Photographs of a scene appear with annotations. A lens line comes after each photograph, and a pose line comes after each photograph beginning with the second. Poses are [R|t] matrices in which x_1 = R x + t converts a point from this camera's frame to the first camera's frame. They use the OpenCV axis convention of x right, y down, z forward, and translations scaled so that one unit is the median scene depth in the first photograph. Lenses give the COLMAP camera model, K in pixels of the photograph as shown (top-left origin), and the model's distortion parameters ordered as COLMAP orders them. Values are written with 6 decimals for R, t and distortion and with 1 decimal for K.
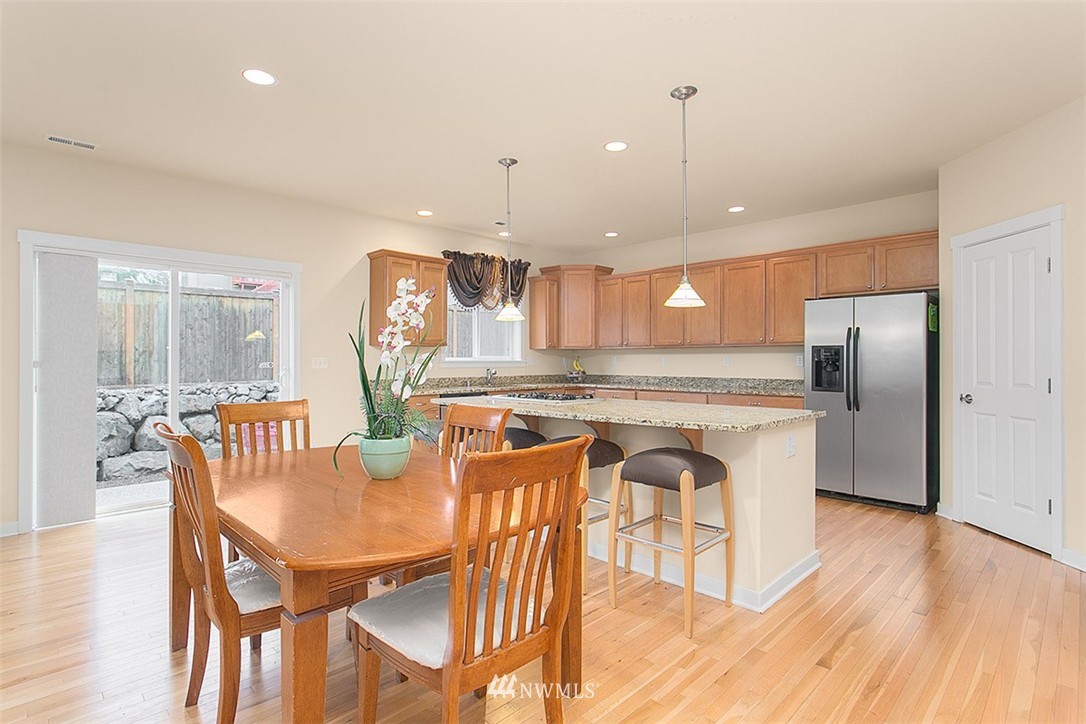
lens RADIAL K [[561.0, 0, 537.5], [0, 561.0, 359.0], [0, 0, 1]] dist [-0.000879, 0.002193]
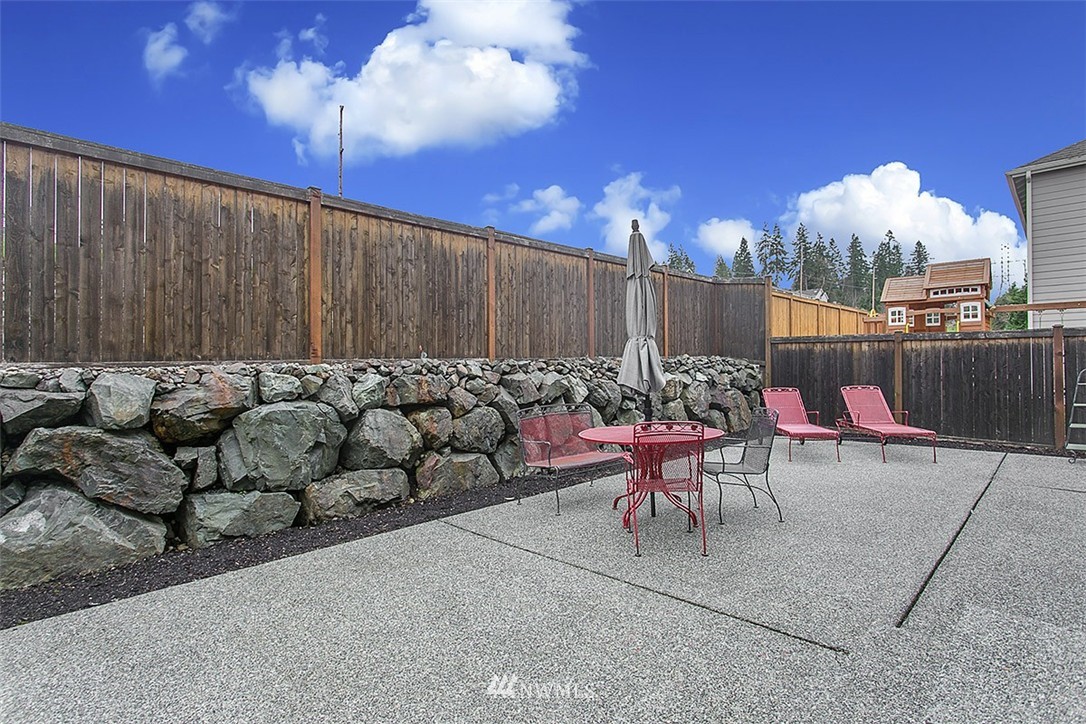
lens RADIAL K [[538.7, 0, 539.8], [0, 538.7, 355.1], [0, 0, 1]] dist [0.000470, 0.000893]
pose [[0.999789, -0.005485, 0.019815, -0.678396], [0.005815, 0.999845, -0.016633, 0.072312], [-0.019721, 0.016744, 0.999665, 0.562924]]
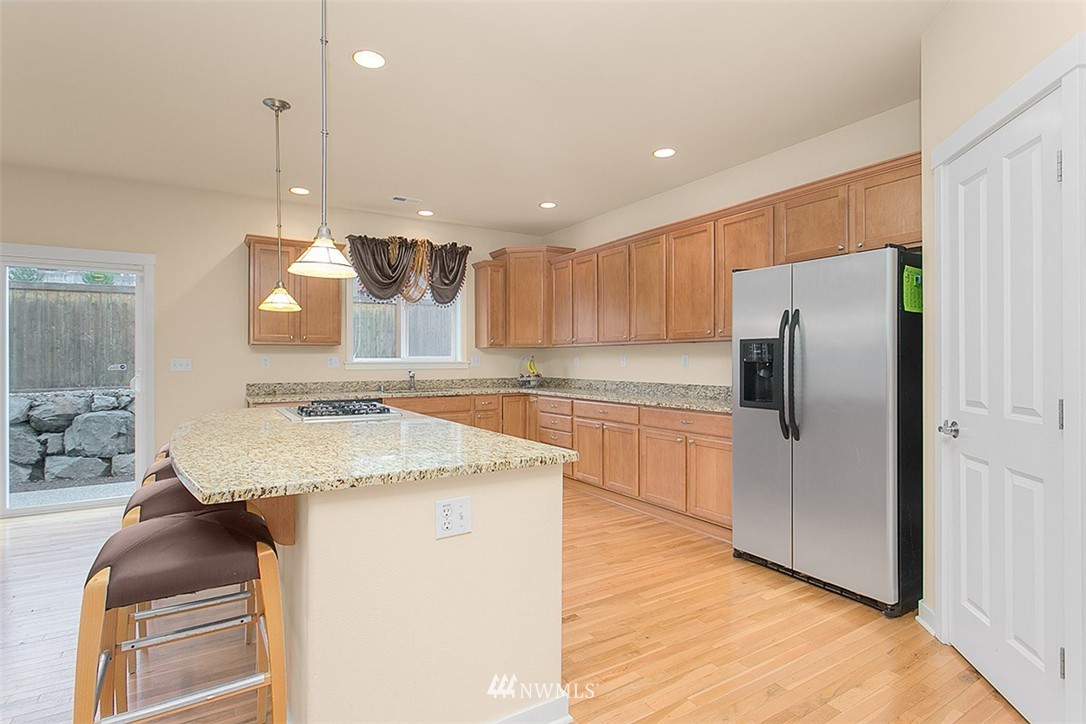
lens RADIAL K [[552.4, 0, 536.8], [0, 552.4, 361.1], [0, 0, 1]] dist [0.001393, -0.002109]
pose [[0.972970, -0.001984, -0.230921, 0.293190], [0.002984, 0.999988, 0.003979, -0.000644], [0.230911, -0.004561, 0.972964, 0.217147]]
